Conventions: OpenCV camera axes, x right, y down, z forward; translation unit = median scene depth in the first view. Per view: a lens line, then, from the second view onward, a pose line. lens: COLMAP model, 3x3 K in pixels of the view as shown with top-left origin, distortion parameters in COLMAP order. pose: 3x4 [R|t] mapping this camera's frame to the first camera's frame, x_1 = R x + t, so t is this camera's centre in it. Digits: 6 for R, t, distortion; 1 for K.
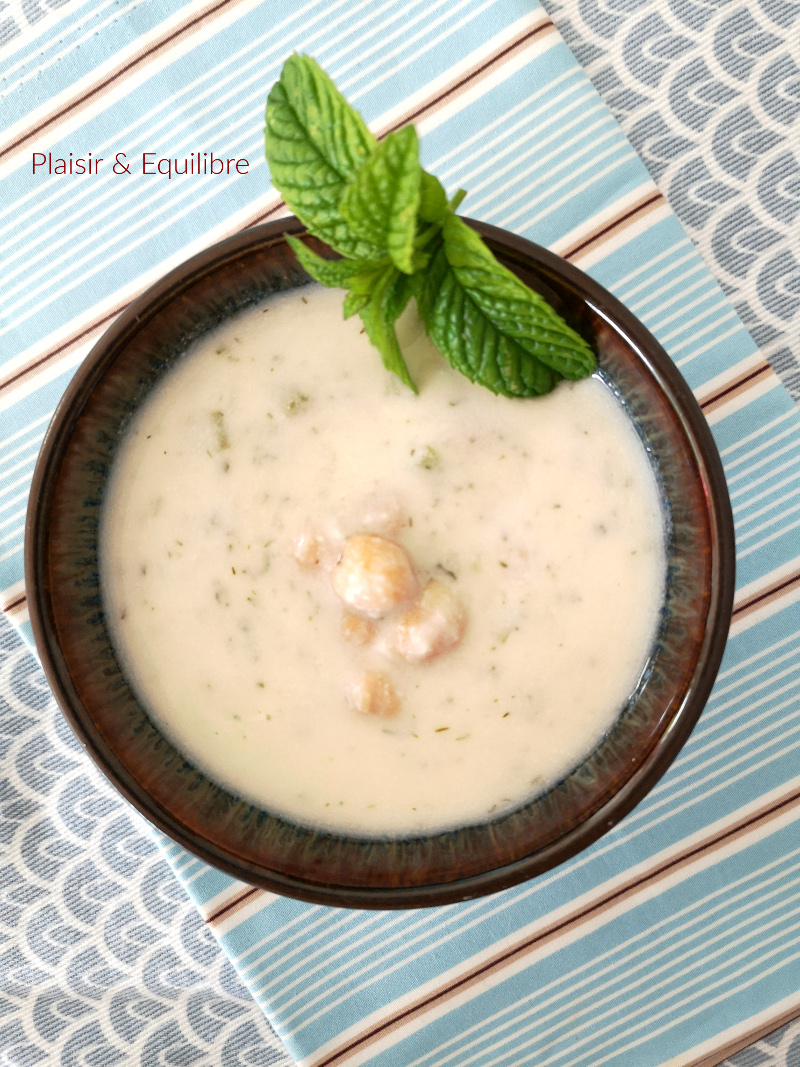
lens RADIAL K [[852.0, 0, 396.2], [0, 852.0, 534.8], [0, 0, 1]] dist [0.046058, -0.121004]
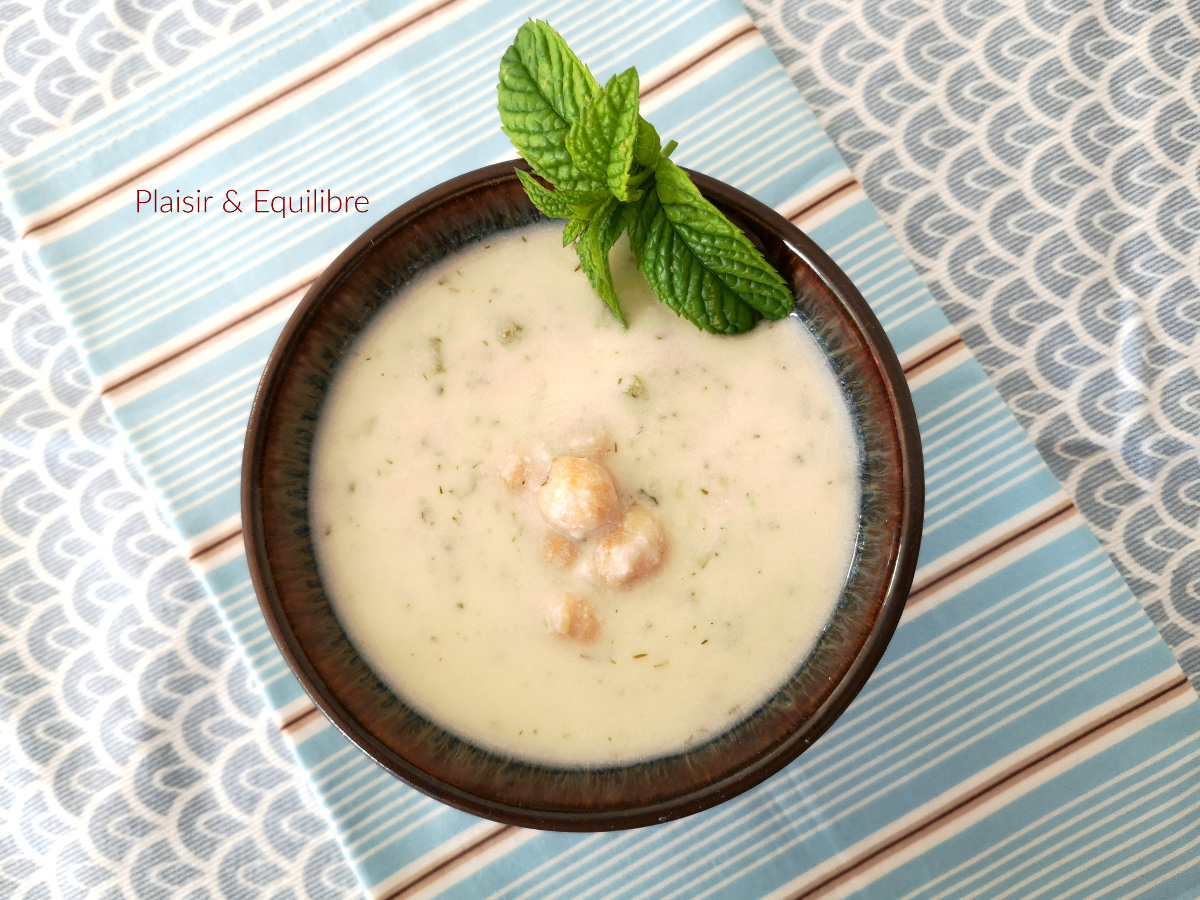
lens RADIAL K [[958.2, 0, 600.0], [0, 958.2, 450.0], [0, 0, 1]] dist [0.046058, -0.121004]
pose [[0.999110, 0.038546, 0.017126, -0.022018], [-0.034974, 0.984039, -0.174480, 0.191625], [-0.023578, 0.173726, 0.984512, -0.146244]]
